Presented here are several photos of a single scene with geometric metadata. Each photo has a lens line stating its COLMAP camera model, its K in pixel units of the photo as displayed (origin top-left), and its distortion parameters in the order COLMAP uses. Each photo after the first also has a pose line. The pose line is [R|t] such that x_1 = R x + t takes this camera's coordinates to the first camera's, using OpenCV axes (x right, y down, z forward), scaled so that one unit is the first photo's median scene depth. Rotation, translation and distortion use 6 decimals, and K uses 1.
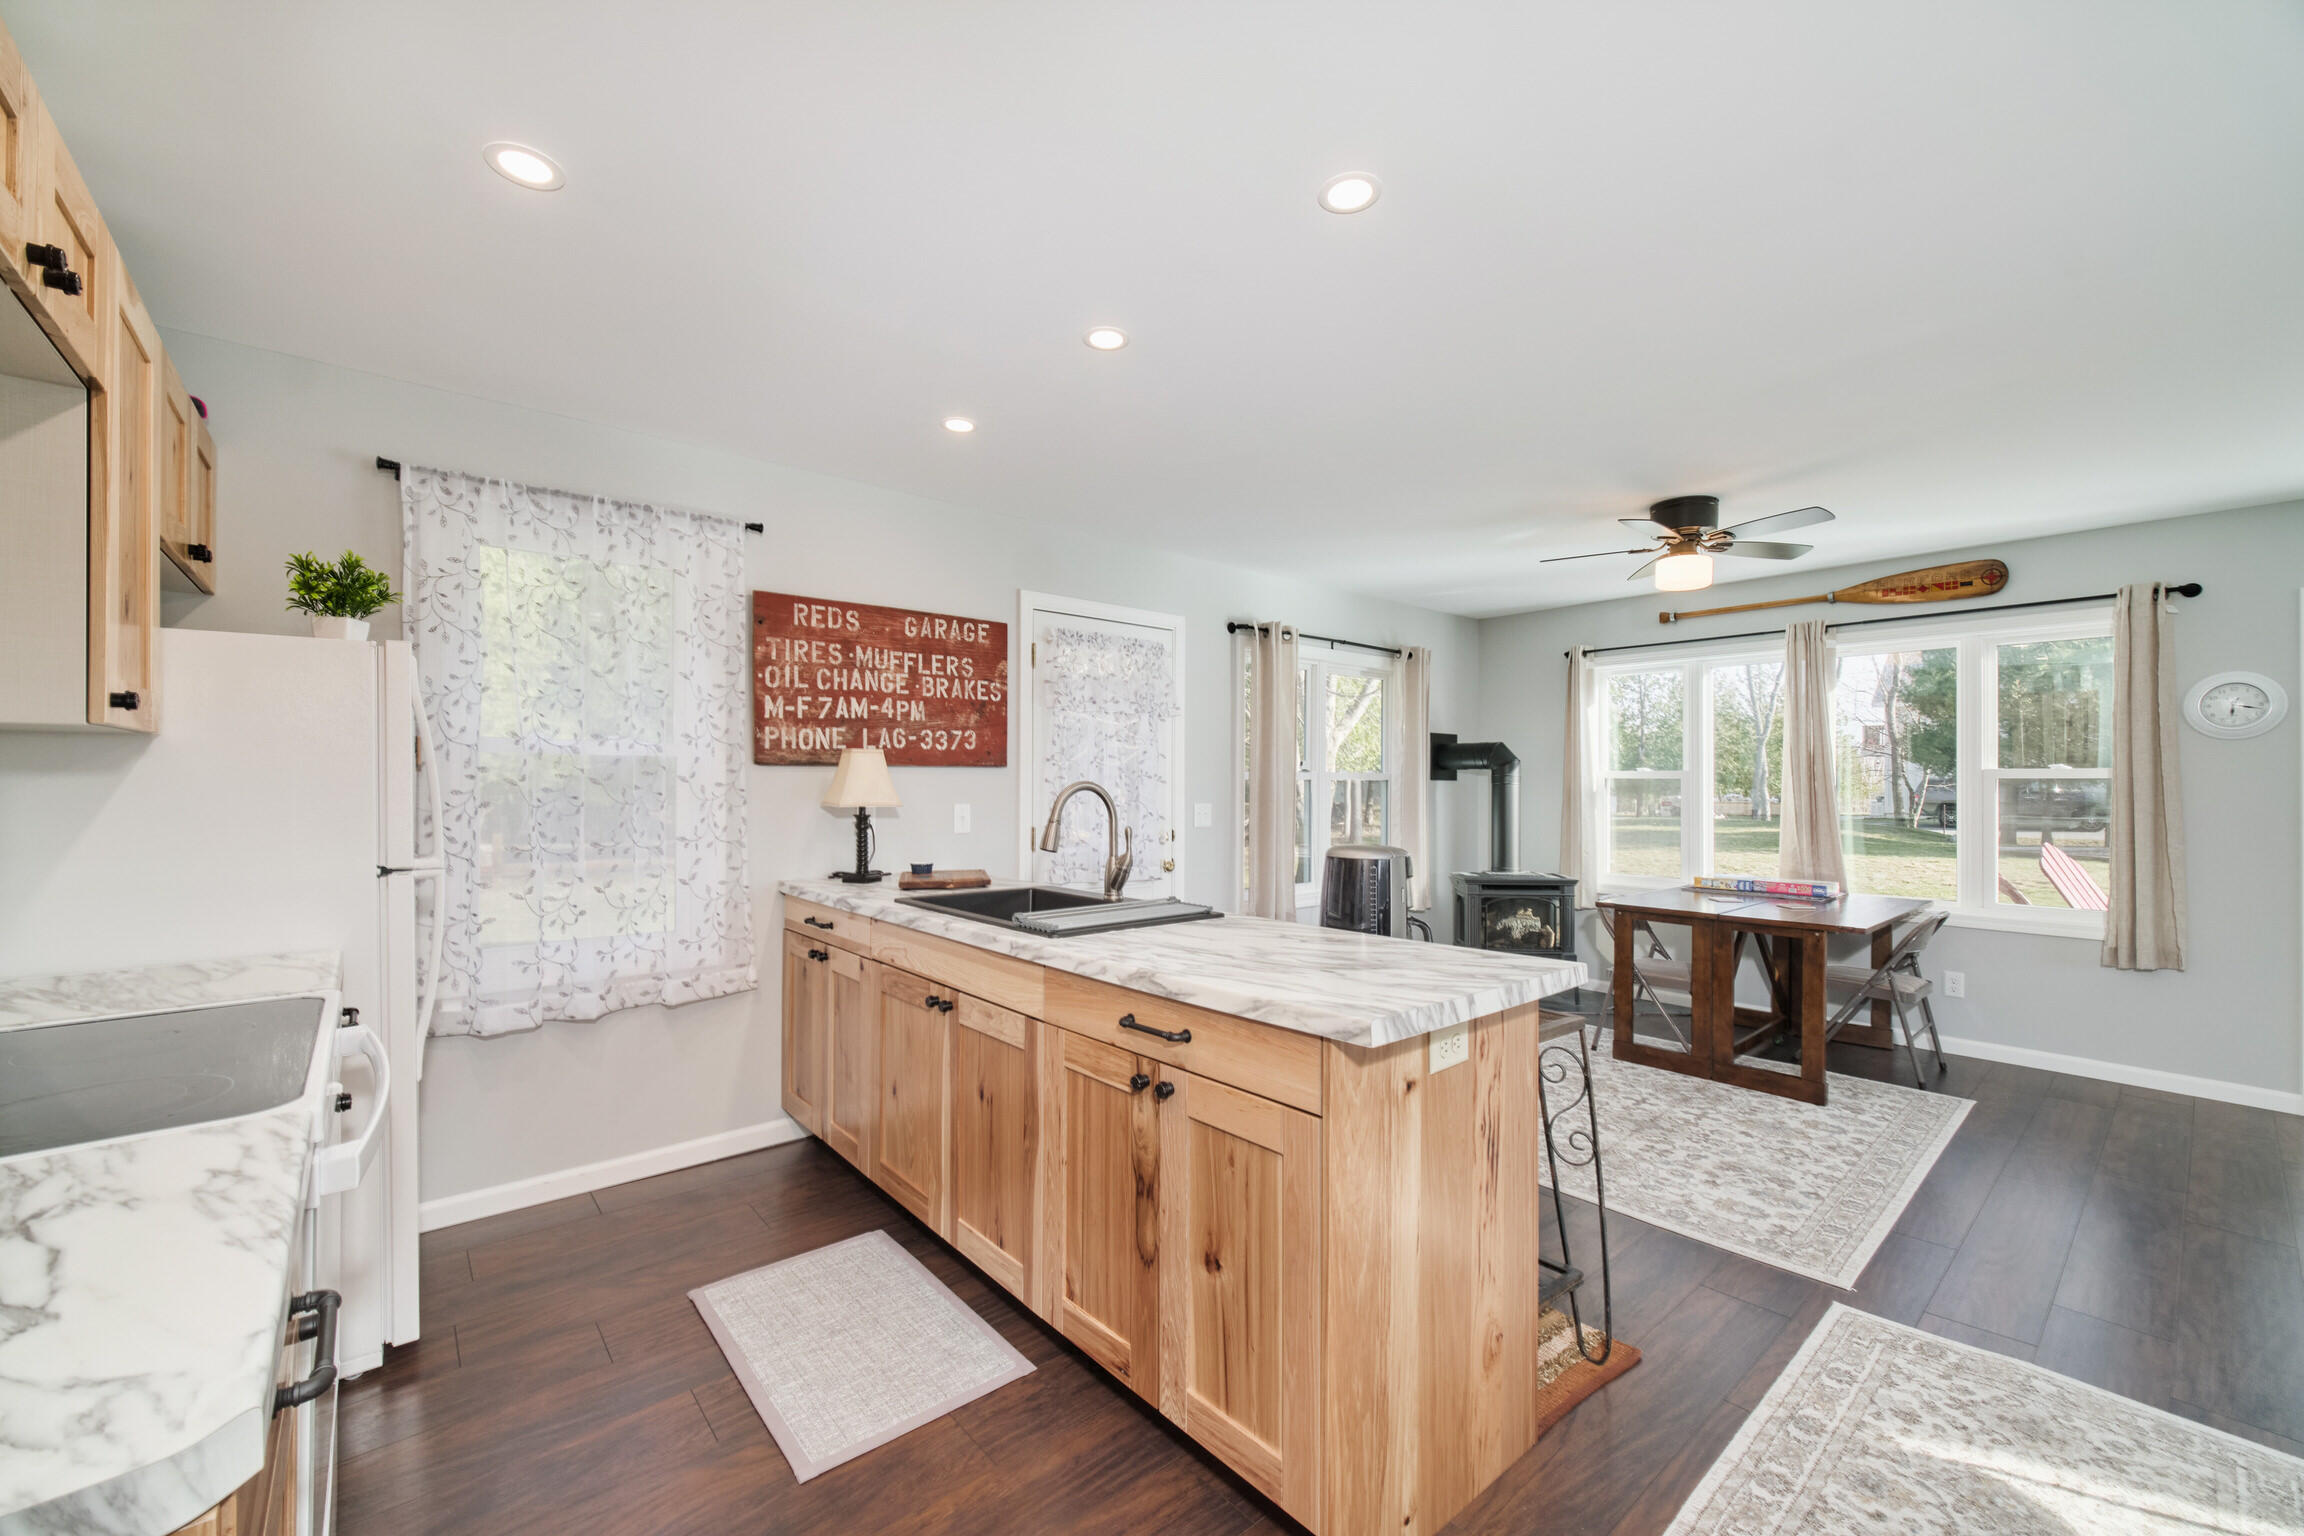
lens RADIAL K [[917.2, 0, 1149.9], [0, 917.2, 777.7], [0, 0, 1]] dist [-0.002366, -0.000427]
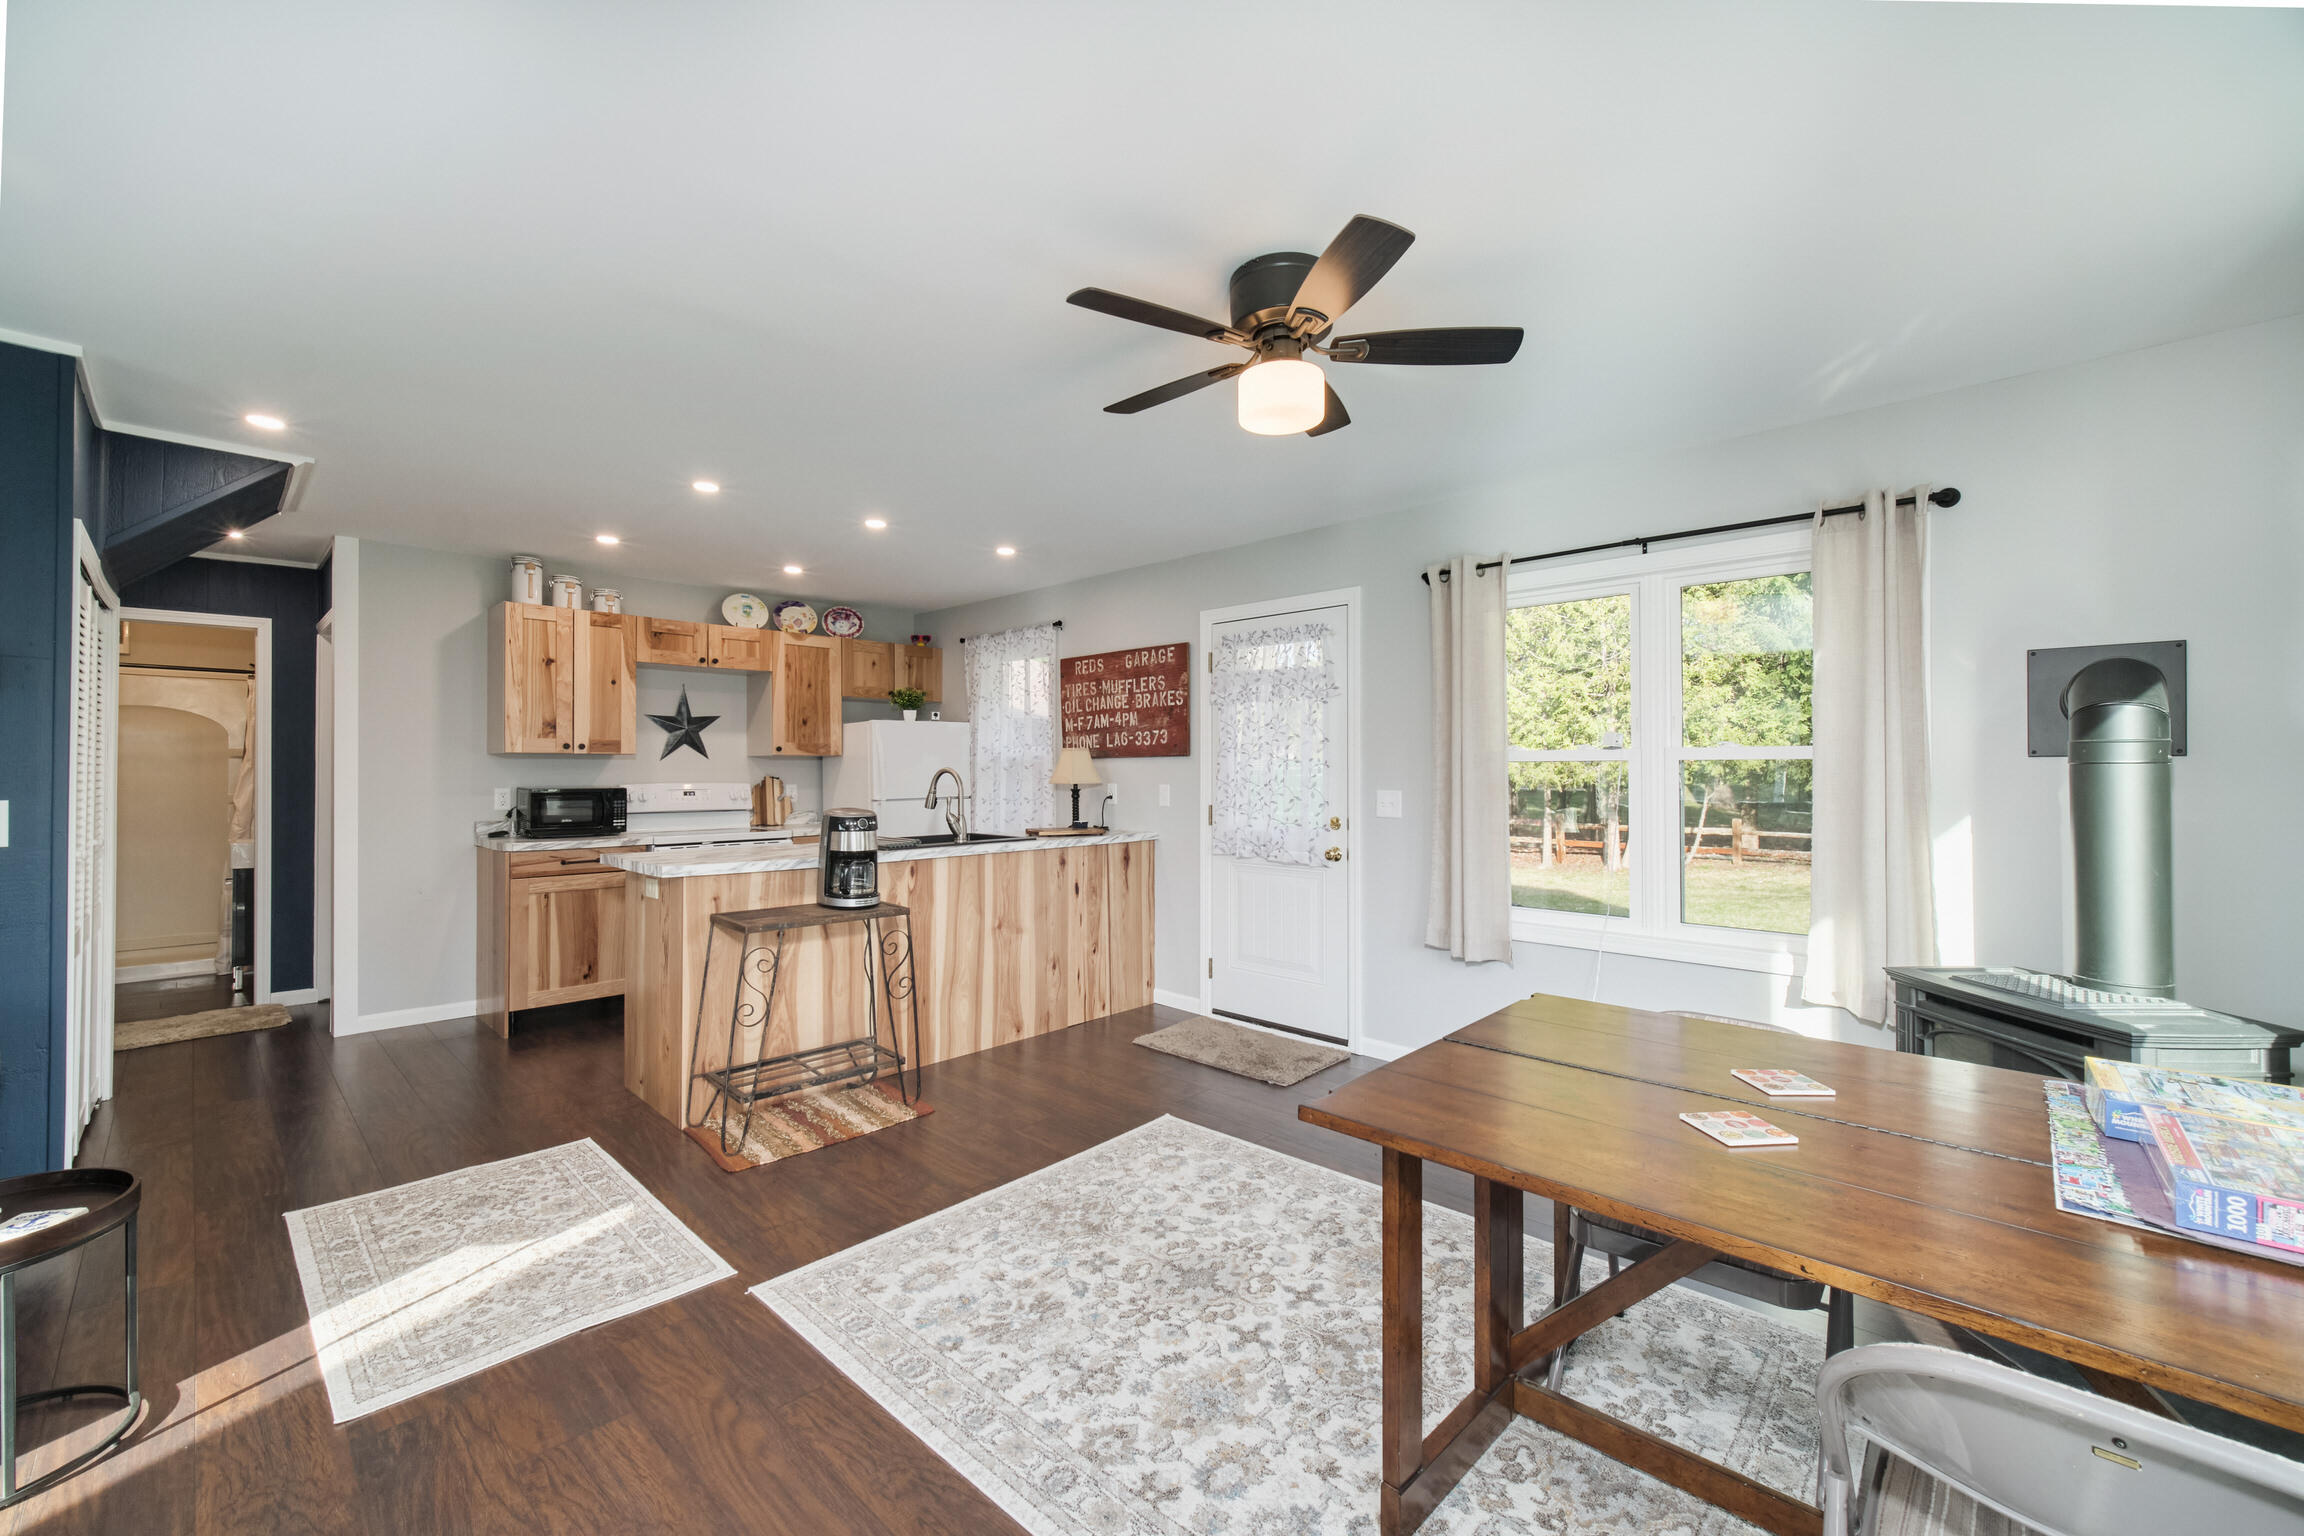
lens RADIAL K [[930.5, 0, 1149.9], [0, 930.5, 761.9], [0, 0, 1]] dist [-0.002510, -0.000373]
pose [[0.093811, -0.013734, -0.995495, 1.137131], [0.006660, 0.999891, -0.013168, 0.012997], [0.995568, -0.005395, 0.093892, 0.848733]]
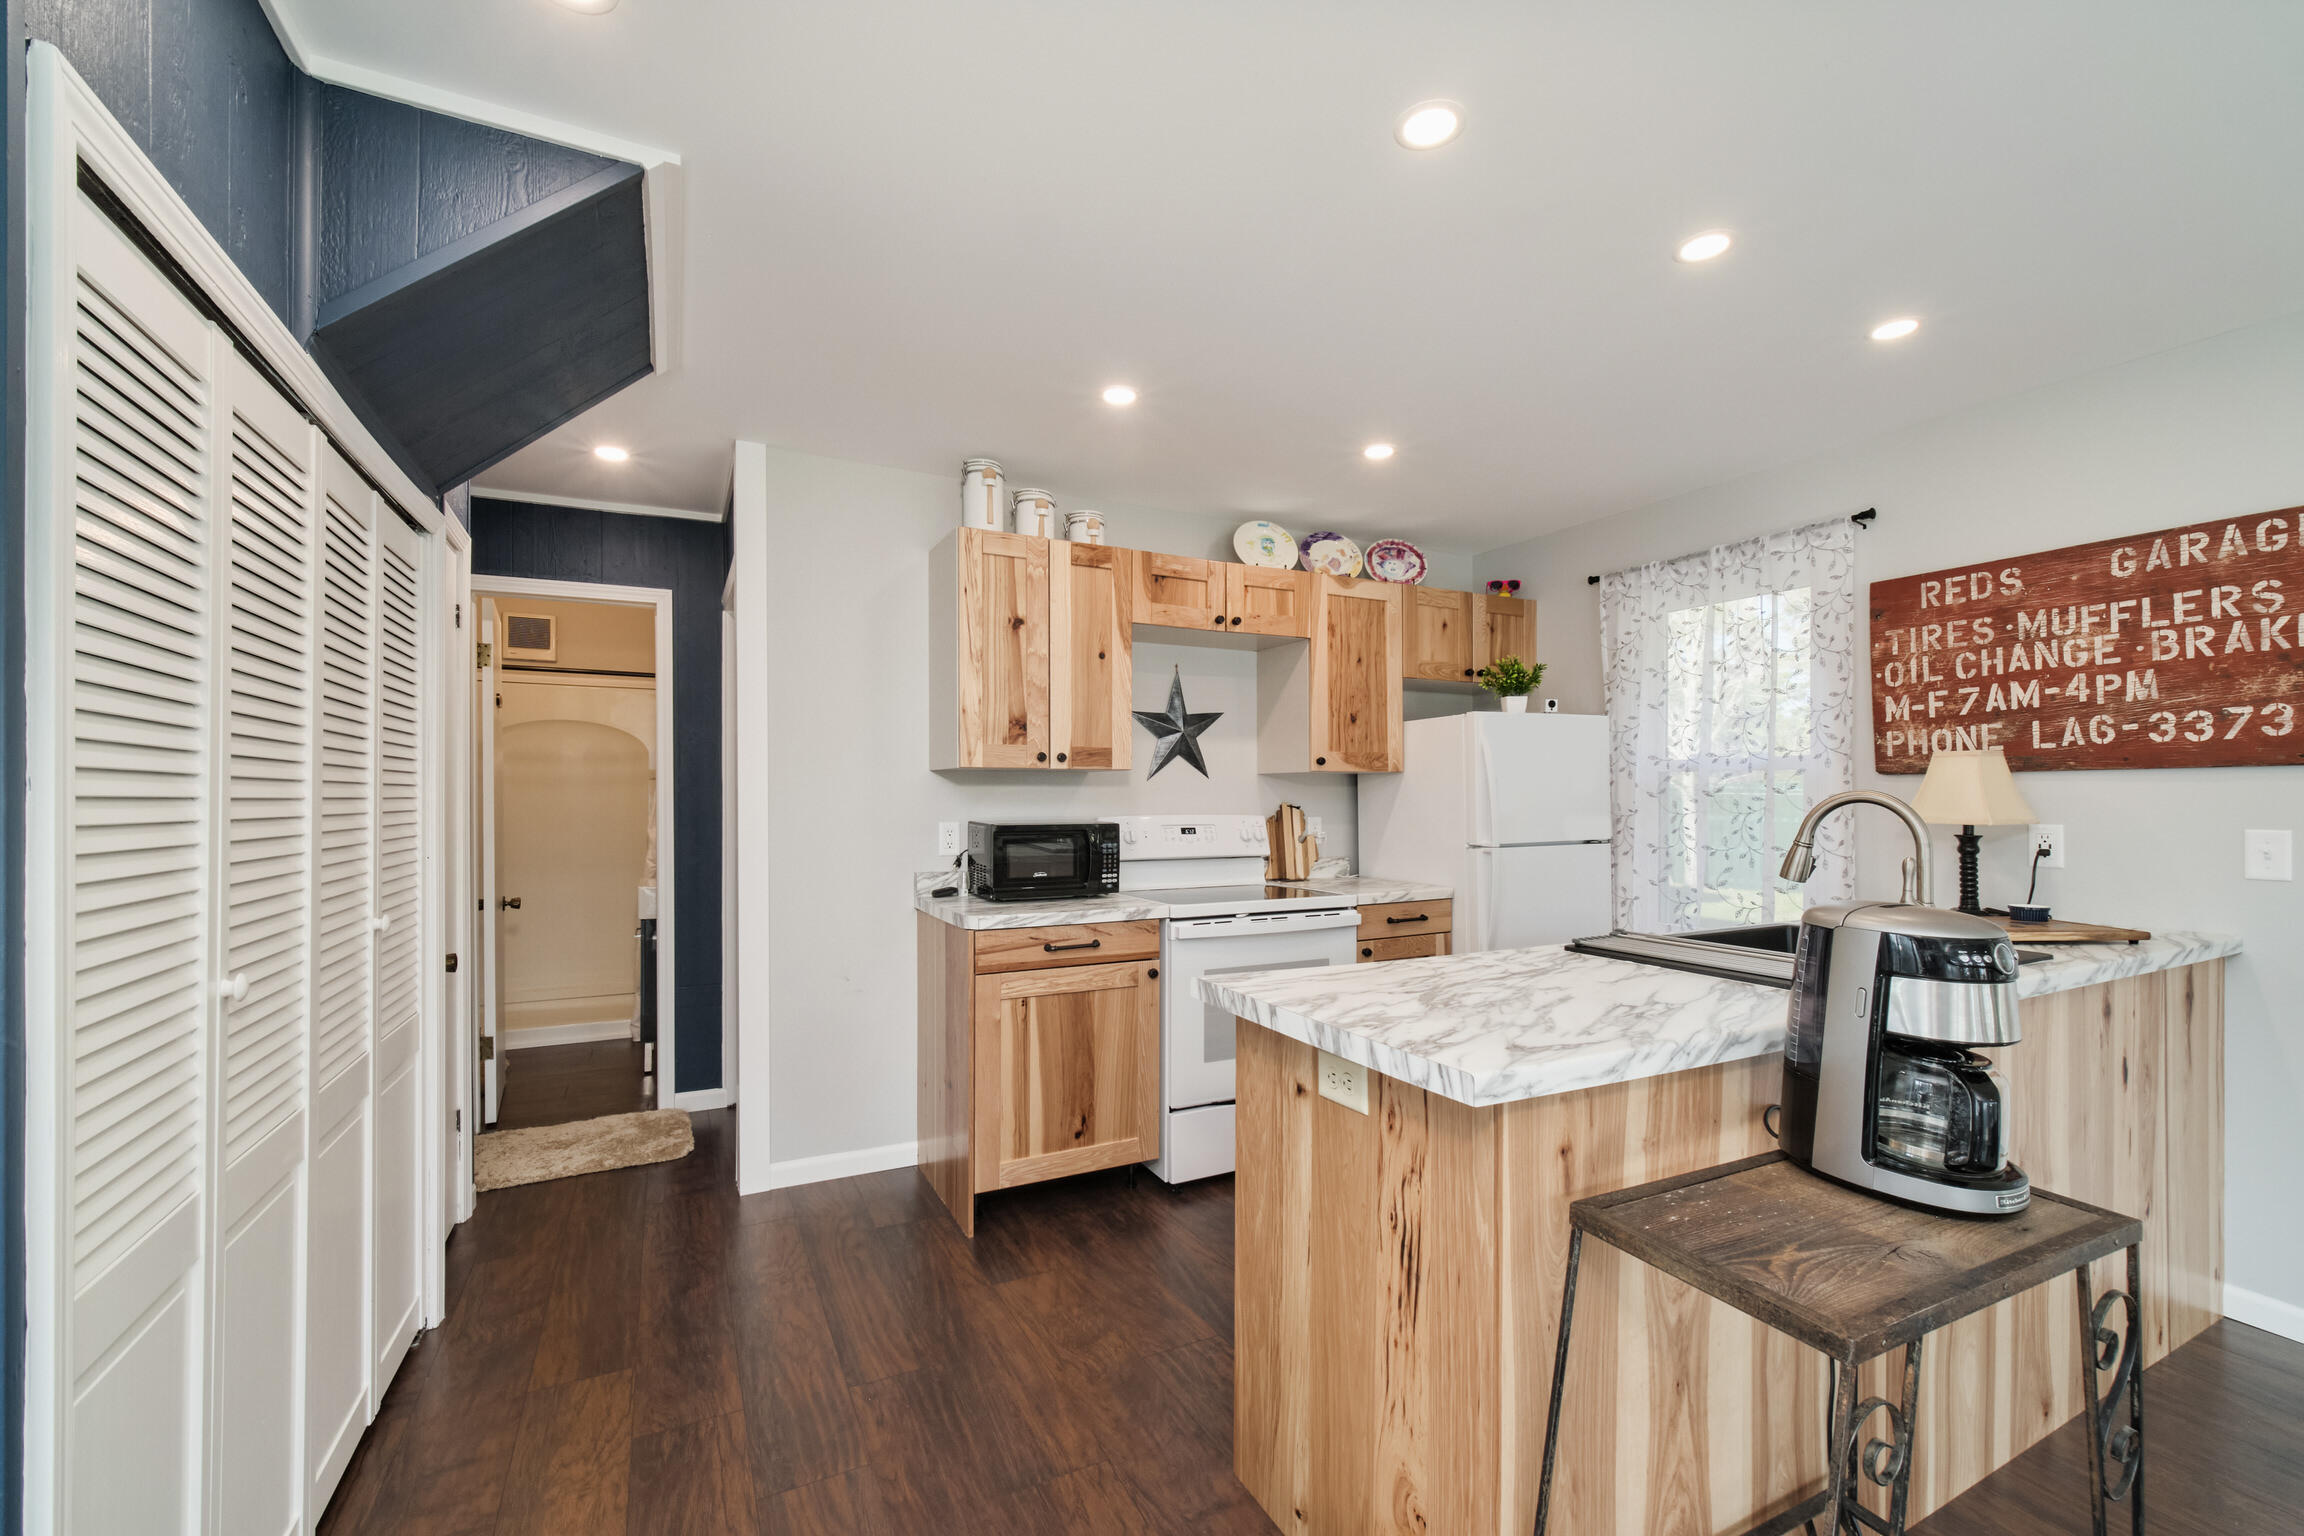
lens RADIAL K [[949.4, 0, 1156.4], [0, 949.4, 796.6], [0, 0, 1]] dist [0.000466, 0.000228]
pose [[-0.229847, -0.001436, -0.973226, 0.549744], [0.004647, 0.999986, -0.002573, 0.005569], [0.973216, -0.005114, -0.229837, 0.445219]]
